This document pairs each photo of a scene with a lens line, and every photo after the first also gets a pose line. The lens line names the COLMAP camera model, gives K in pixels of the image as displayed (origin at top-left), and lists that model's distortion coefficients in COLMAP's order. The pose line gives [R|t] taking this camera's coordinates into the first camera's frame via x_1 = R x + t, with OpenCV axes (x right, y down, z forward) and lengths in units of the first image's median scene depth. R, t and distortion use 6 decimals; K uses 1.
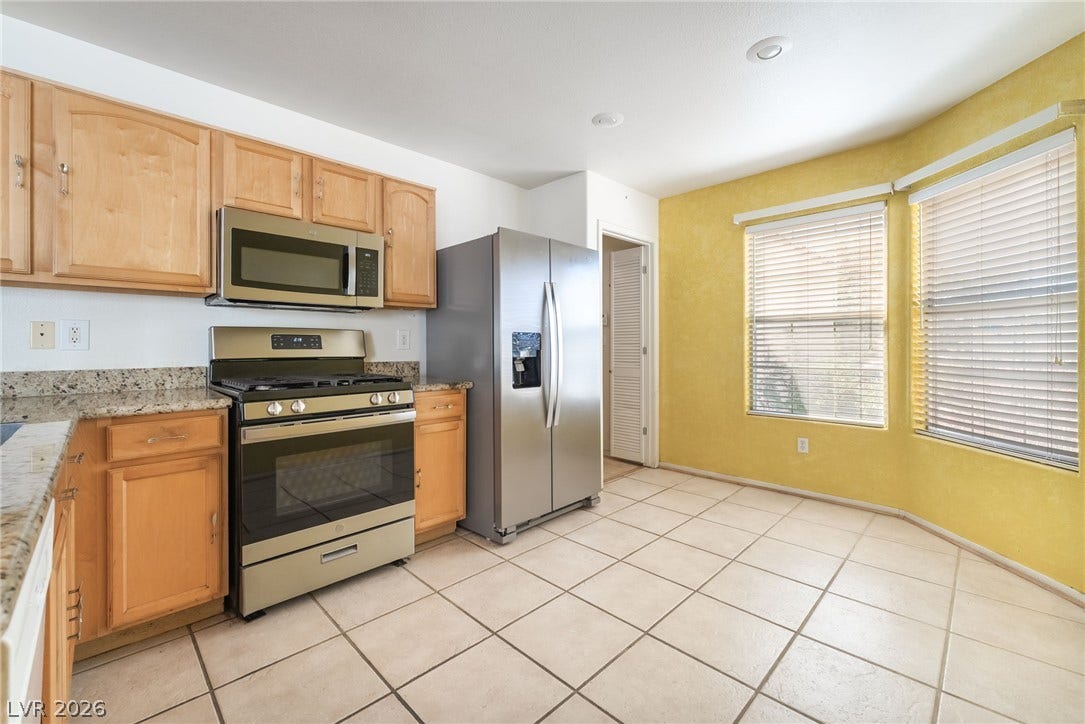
lens RADIAL K [[450.7, 0, 544.2], [0, 450.7, 346.5], [0, 0, 1]] dist [-0.001054, -0.000105]
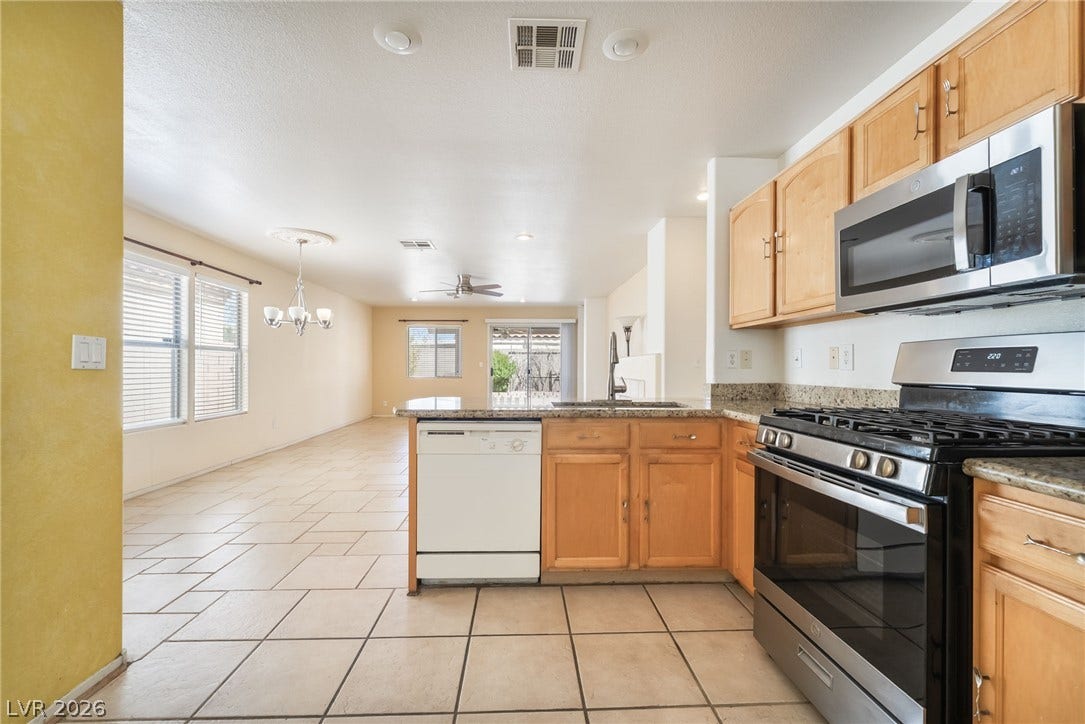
lens RADIAL K [[450.7, 0, 542.7], [0, 450.7, 368.6], [0, 0, 1]] dist [-0.001054, -0.000105]
pose [[-0.671304, 0.004980, -0.741165, 0.241168], [0.001209, 0.999983, 0.005623, -0.002684], [0.741181, 0.002879, -0.671299, 0.826464]]
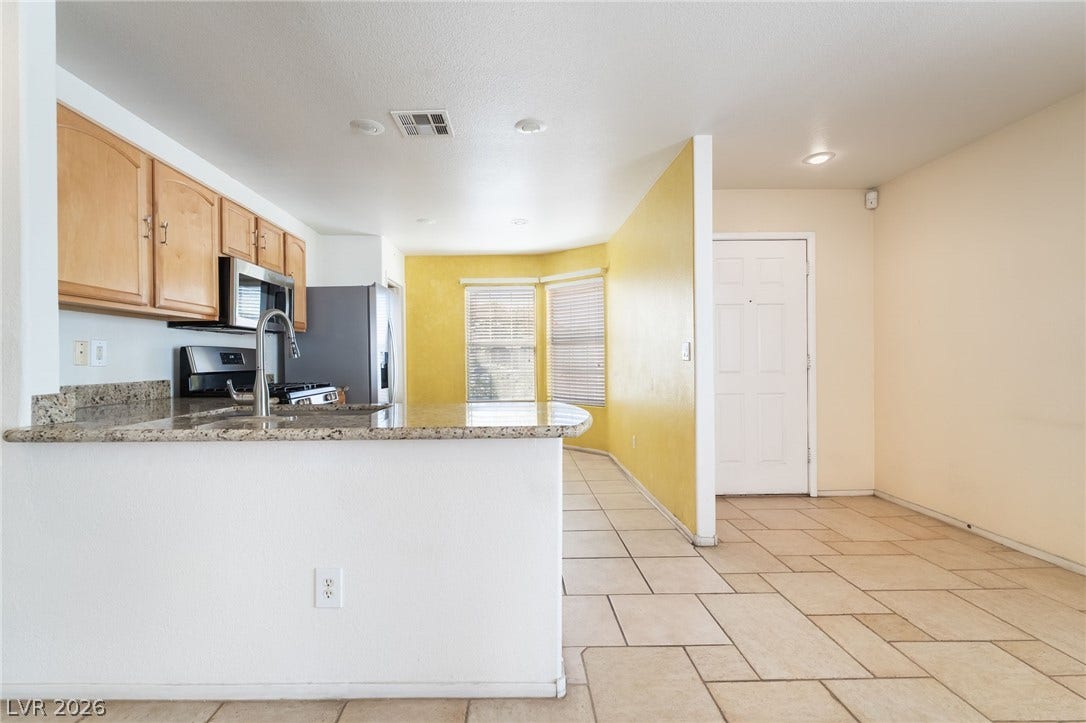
lens RADIAL K [[470.3, 0, 517.7], [0, 470.3, 362.1], [0, 0, 1]] dist [0.001376, -0.000052]
pose [[0.699833, -0.007790, 0.714264, -0.793089], [0.005704, 0.999970, 0.005317, -0.002097], [-0.714283, 0.000353, 0.699857, -0.397529]]
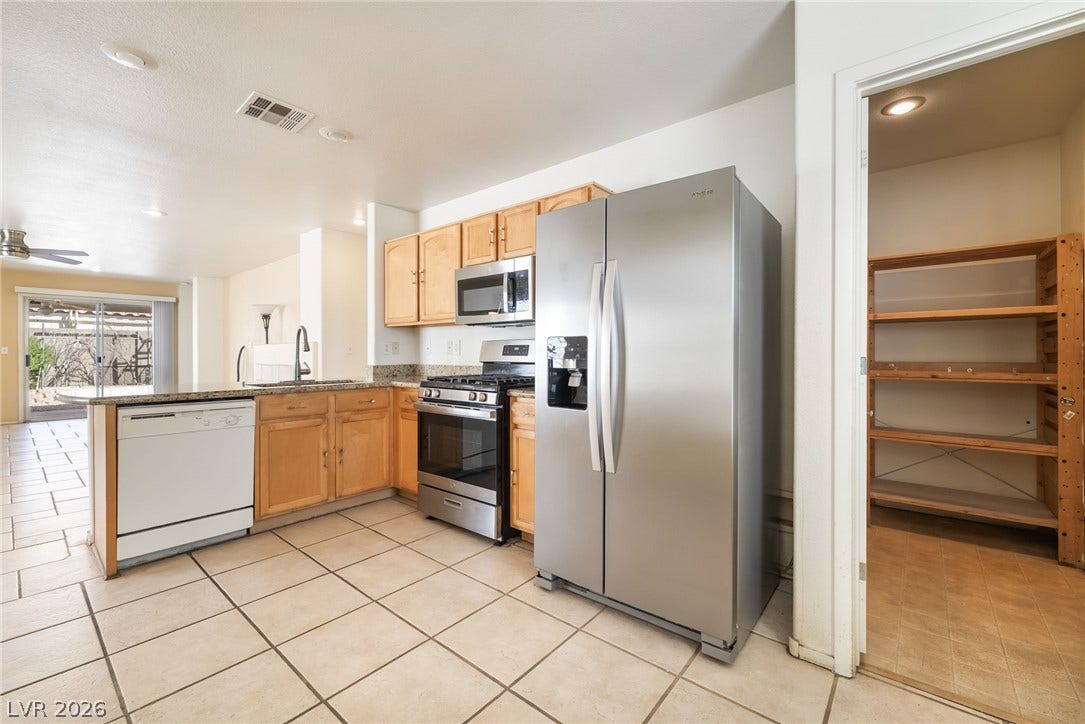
lens RADIAL K [[450.7, 0, 536.0], [0, 450.7, 355.9], [0, 0, 1]] dist [-0.001054, -0.000105]
pose [[0.082660, 0.010663, -0.996521, 0.670775], [0.001581, 0.999940, 0.010831, -0.007010], [0.996577, -0.002471, 0.082638, 0.817413]]
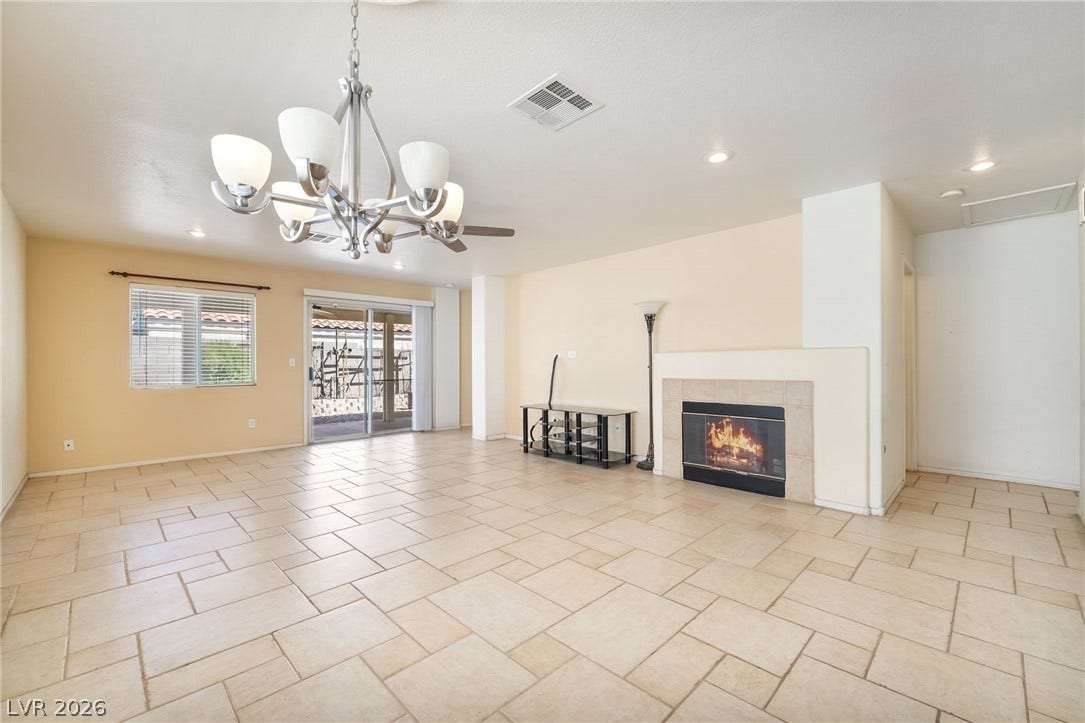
lens RADIAL K [[450.7, 0, 543.8], [0, 450.7, 364.5], [0, 0, 1]] dist [-0.001054, -0.000105]
pose [[-0.004595, 0.003434, -0.999984, 0.098723], [0.005333, 0.999980, 0.003410, -0.005816], [0.999975, -0.005318, -0.004613, -0.702547]]
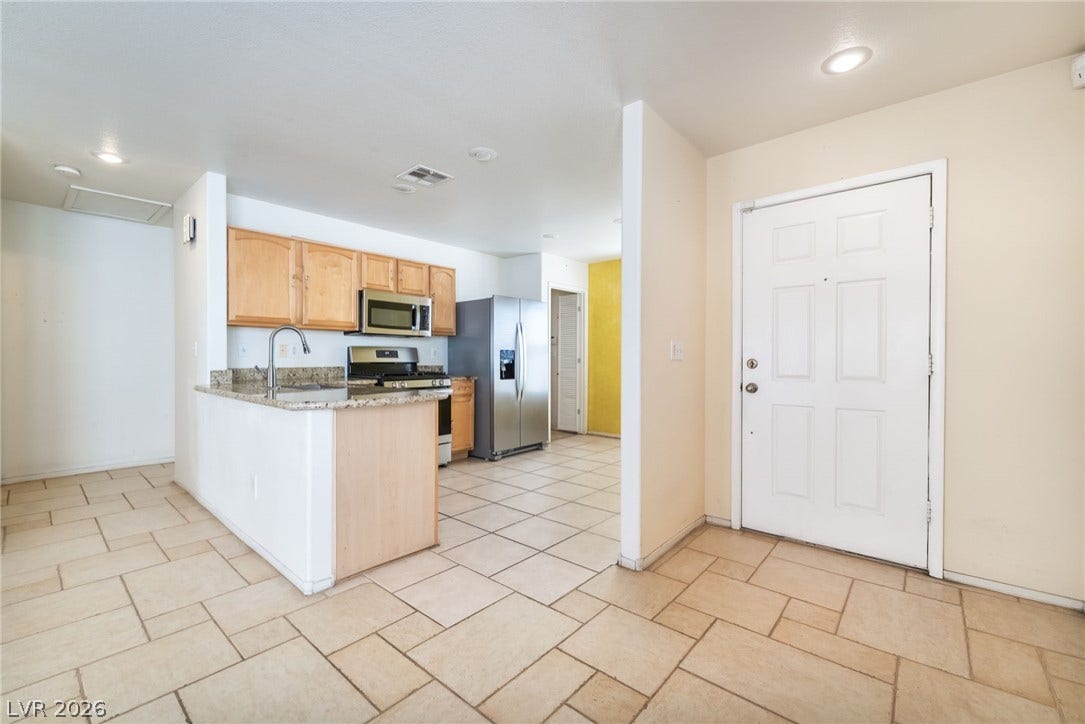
lens RADIAL K [[450.7, 0, 540.8], [0, 450.7, 363.8], [0, 0, 1]] dist [-0.001054, -0.000105]
pose [[0.997286, 0.005544, 0.073419, -0.034854], [-0.006635, 0.999871, 0.014621, -0.001344], [-0.073328, -0.015068, 0.997194, -0.812179]]
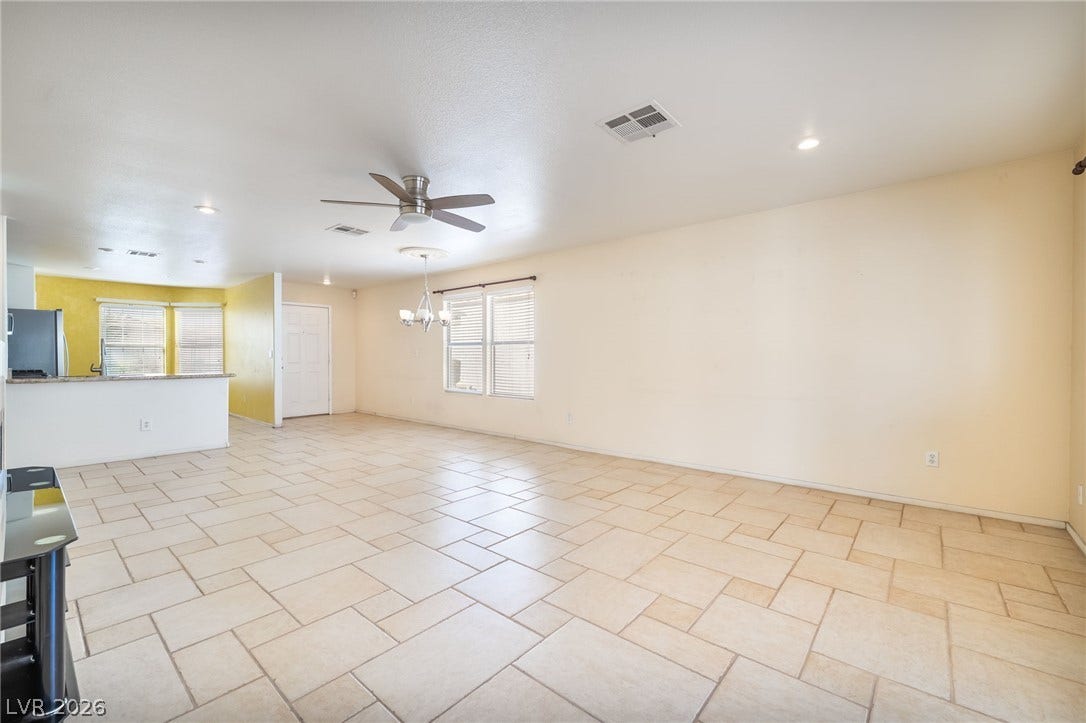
lens RADIAL K [[451.1, 0, 542.9], [0, 451.1, 359.3], [0, 0, 1]] dist [-0.001054, -0.000105]
pose [[-0.072951, -0.004704, 0.997324, -2.422588], [0.000181, 0.999989, 0.004730, -0.001241], [-0.997336, 0.000526, -0.072949, -1.272909]]
